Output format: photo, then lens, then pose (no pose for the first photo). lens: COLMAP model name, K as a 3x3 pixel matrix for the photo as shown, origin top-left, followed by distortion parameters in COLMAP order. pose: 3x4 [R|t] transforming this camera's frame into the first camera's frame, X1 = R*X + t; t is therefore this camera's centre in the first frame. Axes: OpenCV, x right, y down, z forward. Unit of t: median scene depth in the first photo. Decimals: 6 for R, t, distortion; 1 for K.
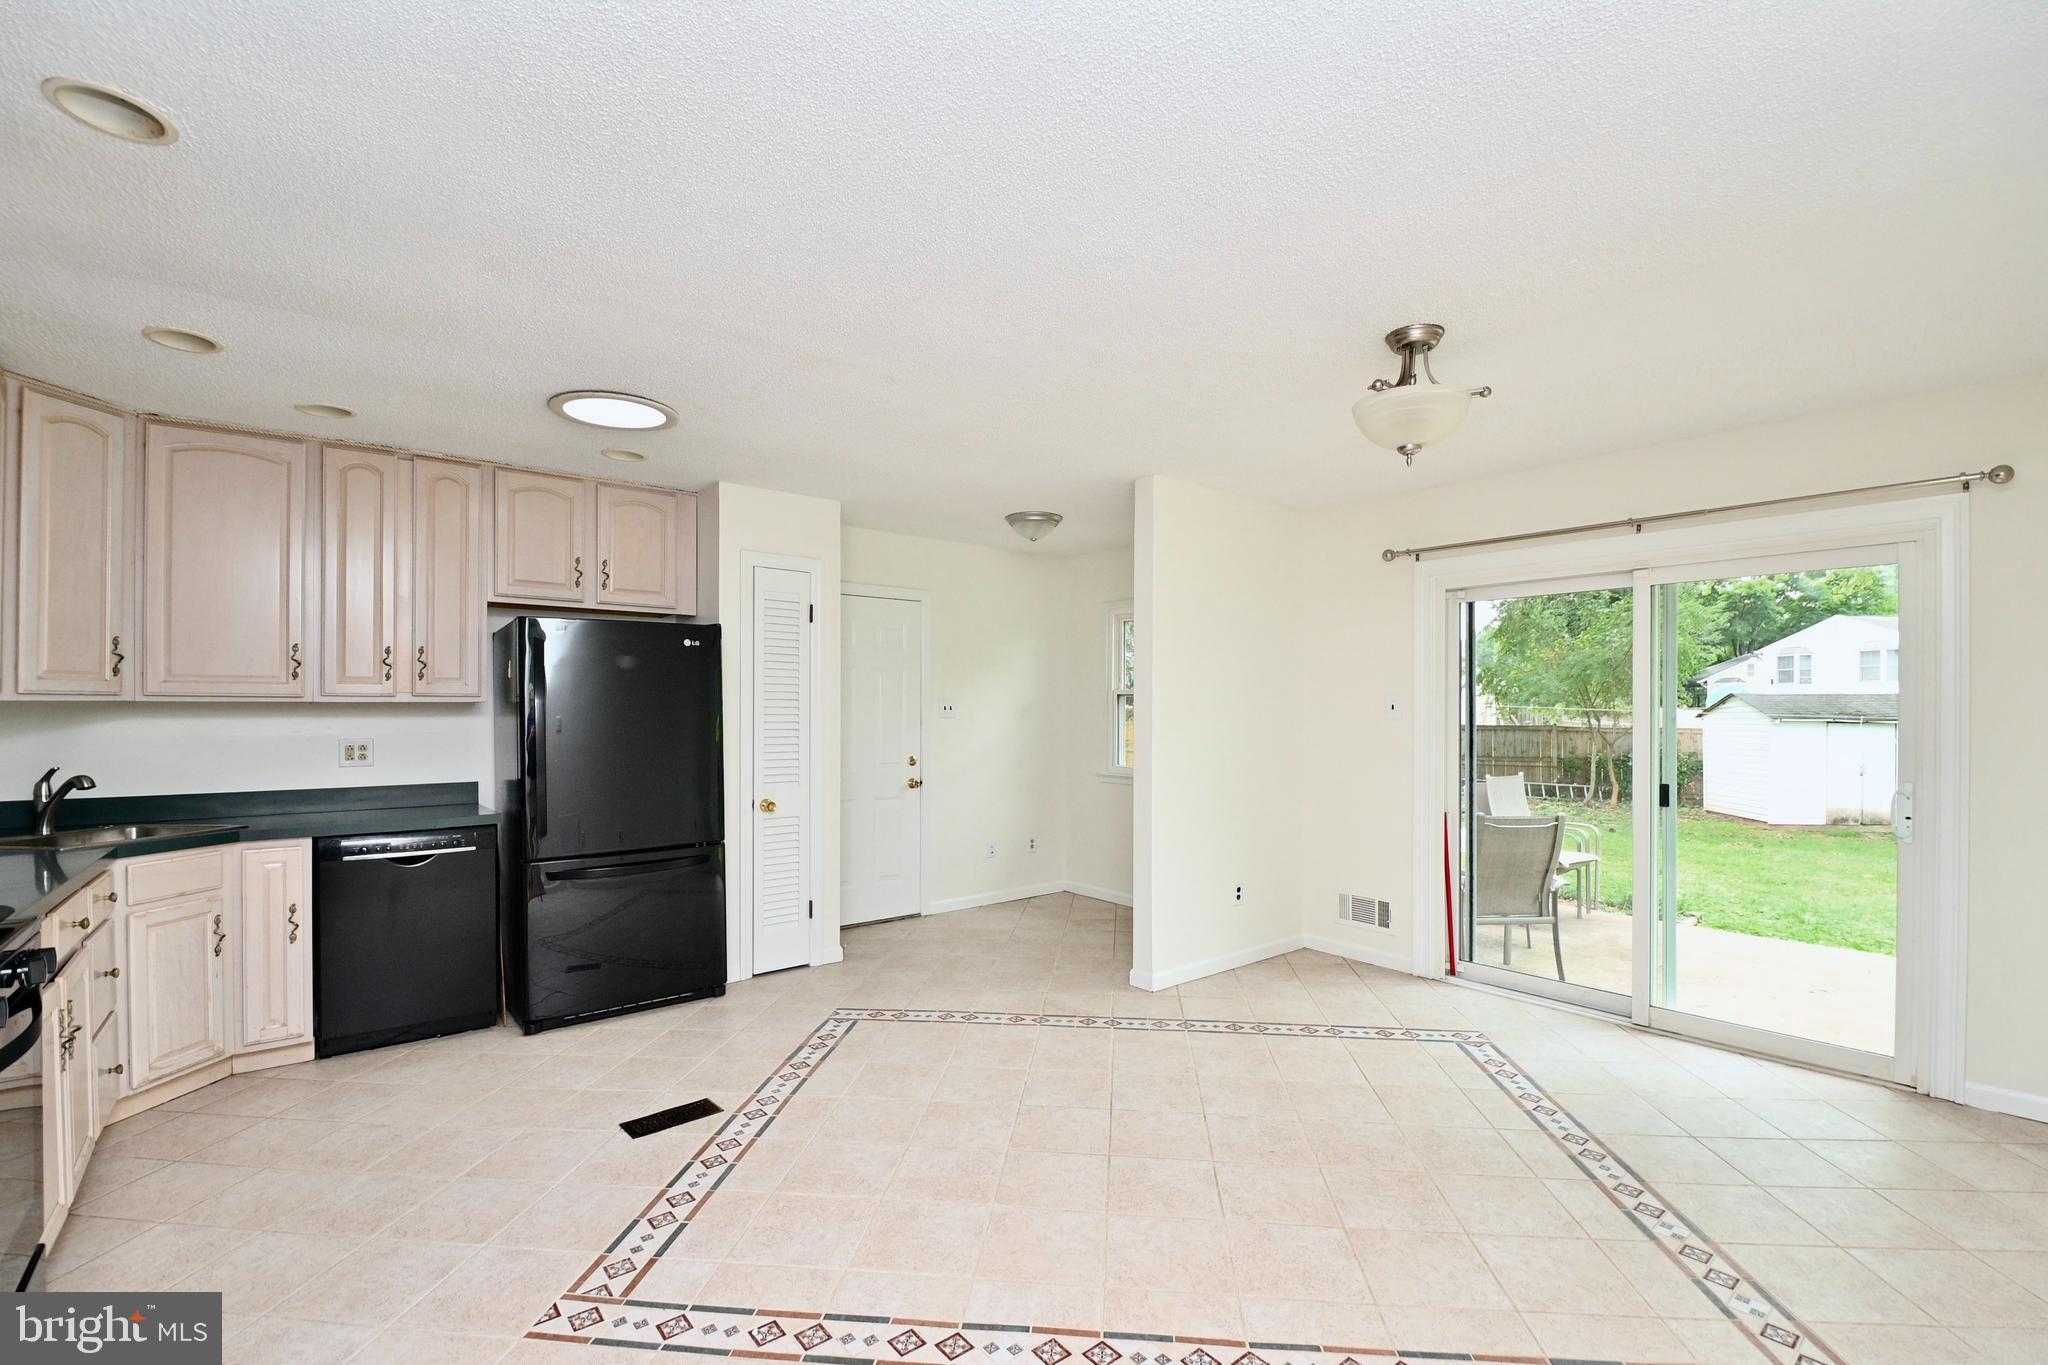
lens RADIAL K [[896.0, 0, 1039.0], [0, 896.0, 711.2], [0, 0, 1]] dist [0.016133, -0.022797]
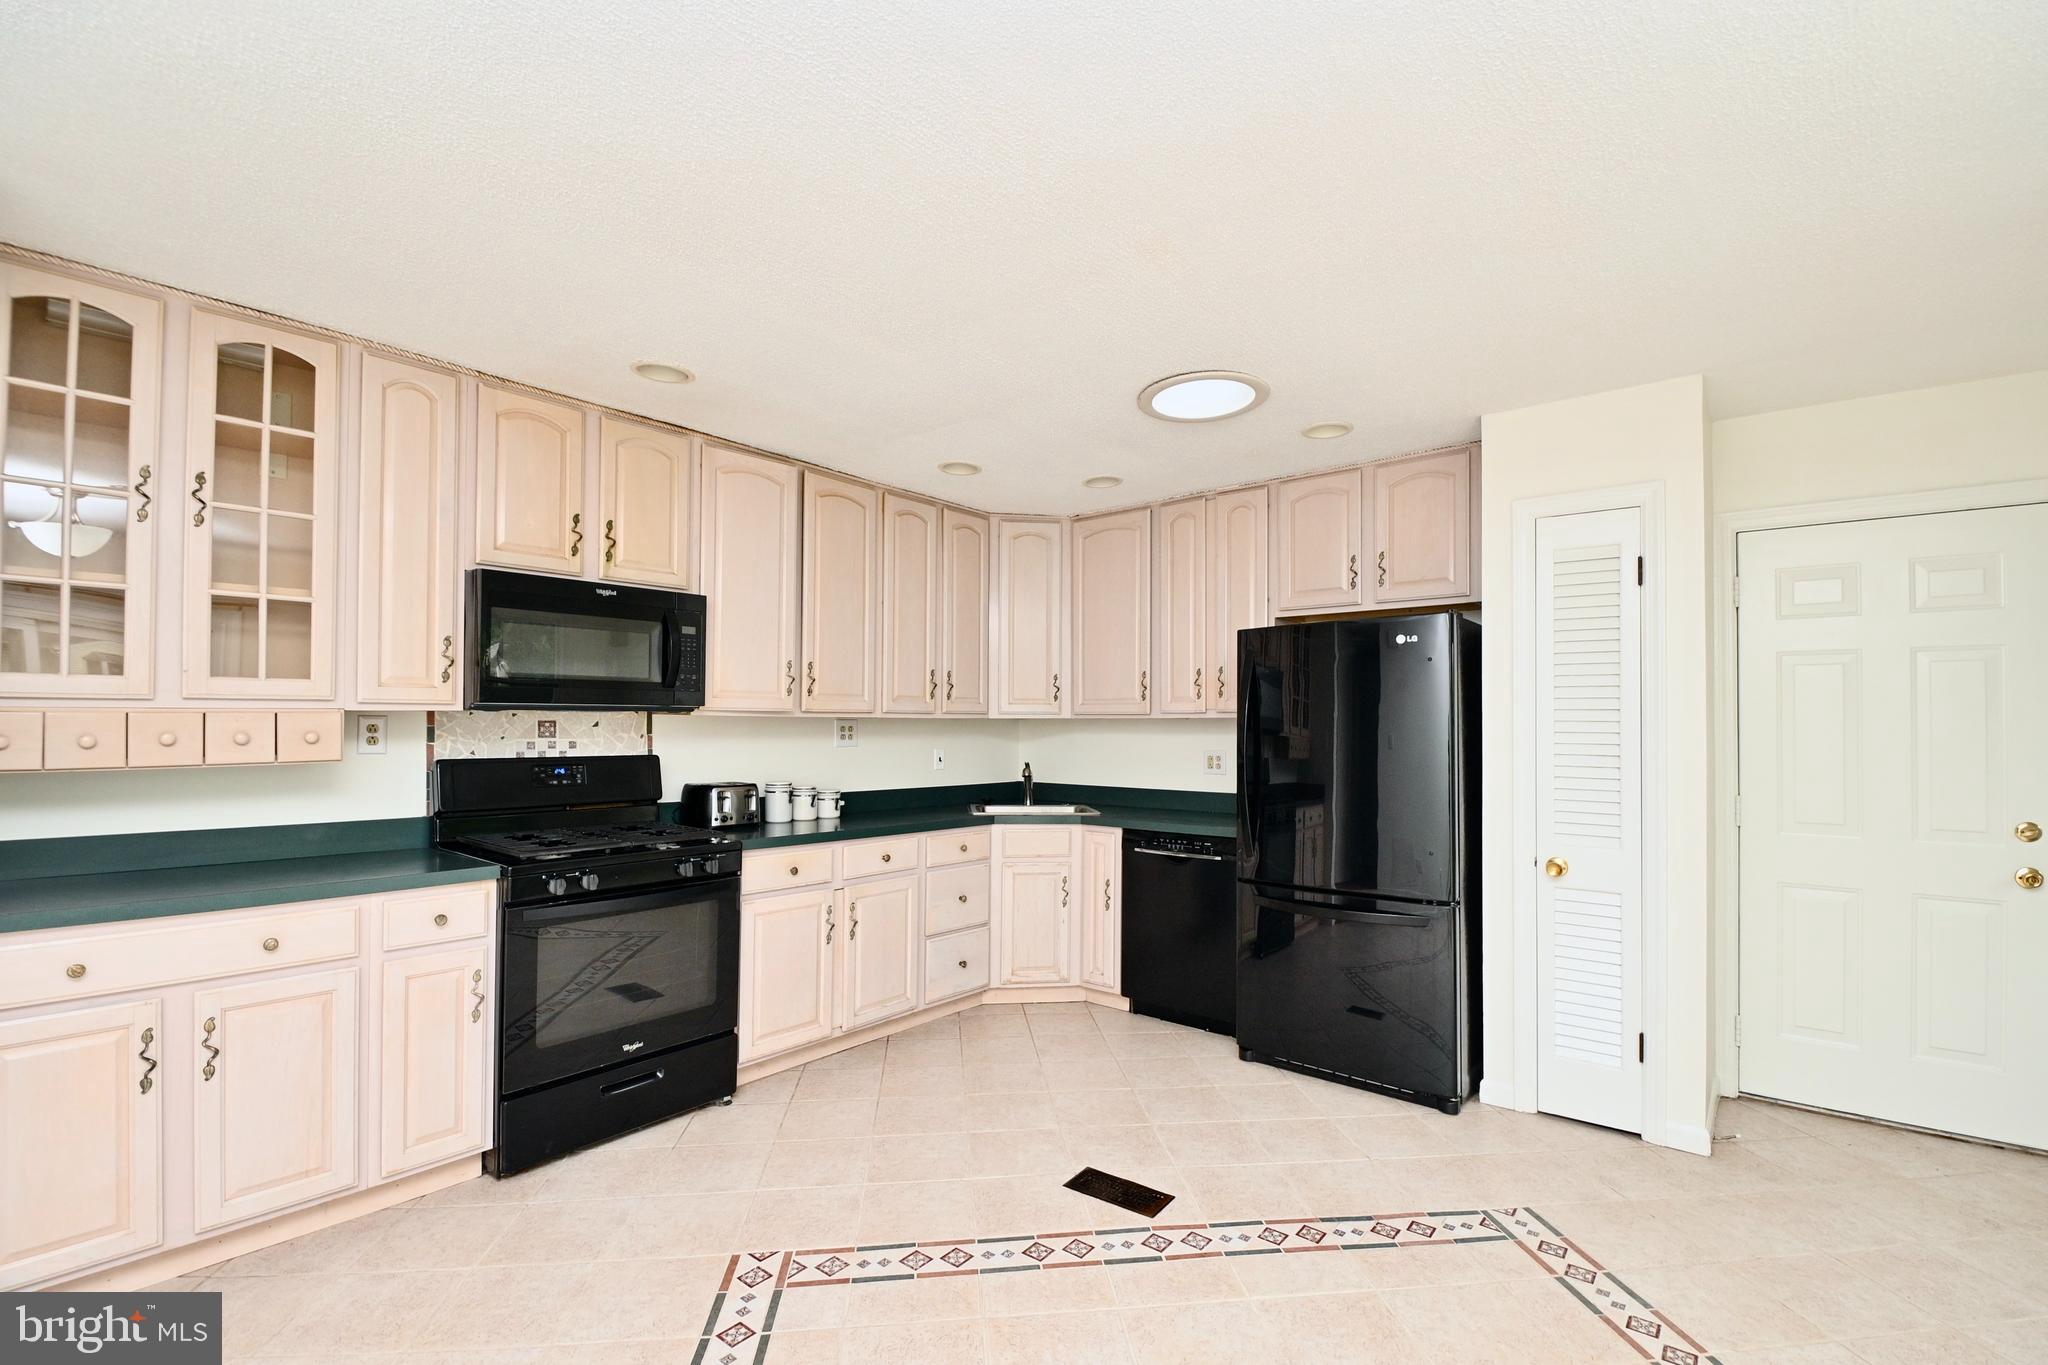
lens RADIAL K [[896.0, 0, 1039.0], [0, 896.0, 711.2], [0, 0, 1]] dist [0.016133, -0.022797]
pose [[0.201295, -0.016101, -0.979398, 0.330689], [-0.005524, 0.999830, -0.017572, 0.002122], [0.979515, 0.008947, 0.201172, 0.564614]]
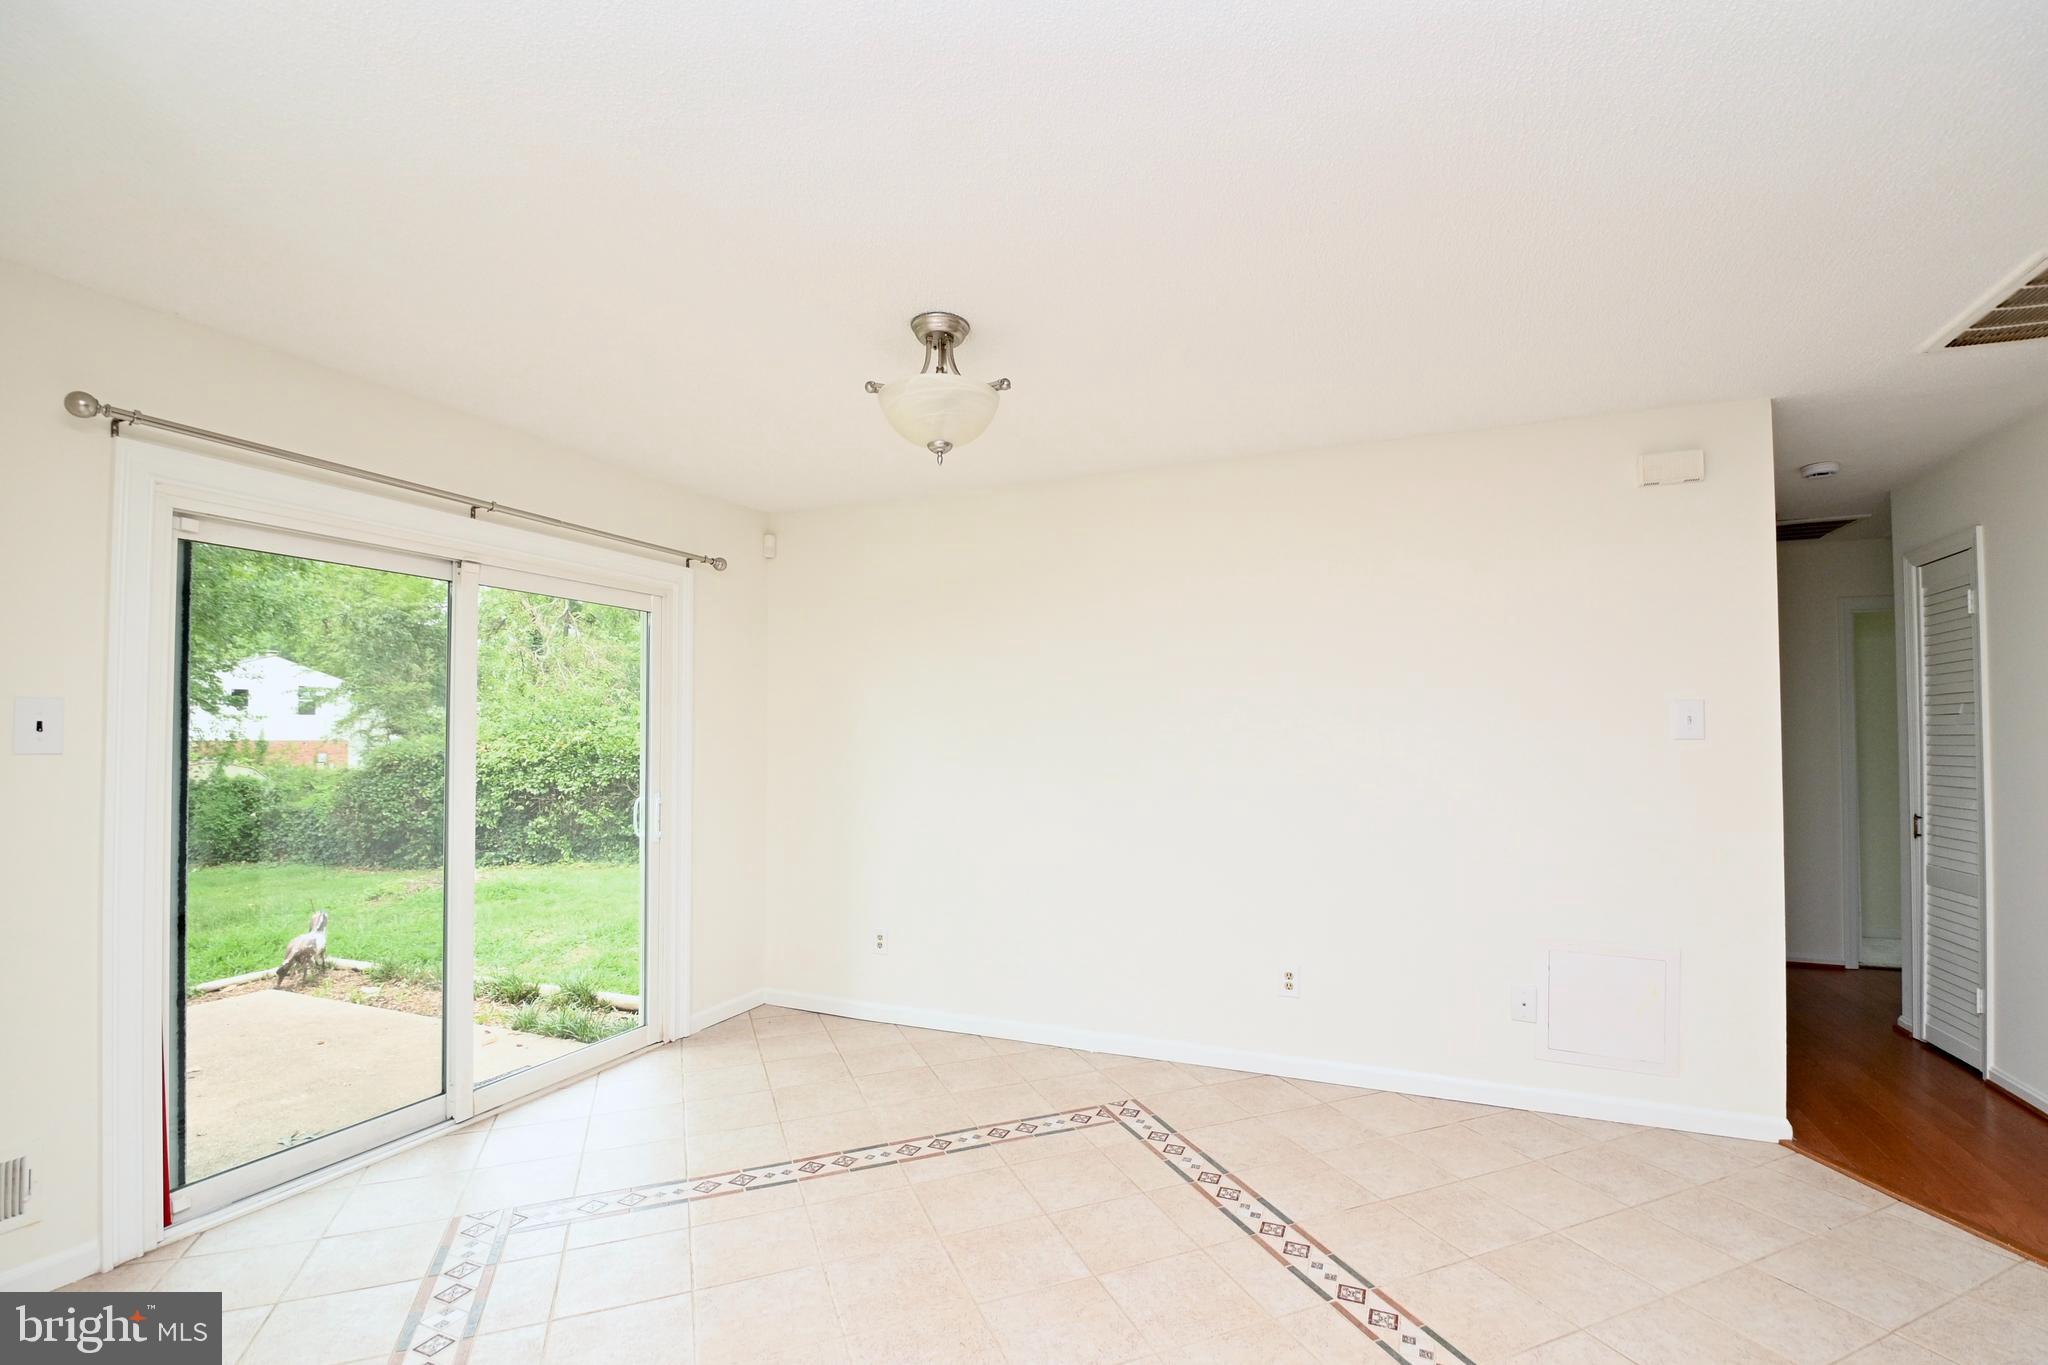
lens RADIAL K [[896.0, 0, 1039.0], [0, 896.0, 711.2], [0, 0, 1]] dist [0.016133, -0.022797]
pose [[-0.466383, 0.021310, 0.884326, -0.294719], [0.001497, 0.999727, -0.023301, -0.001283], [-0.884582, -0.009544, -0.466288, 0.905613]]
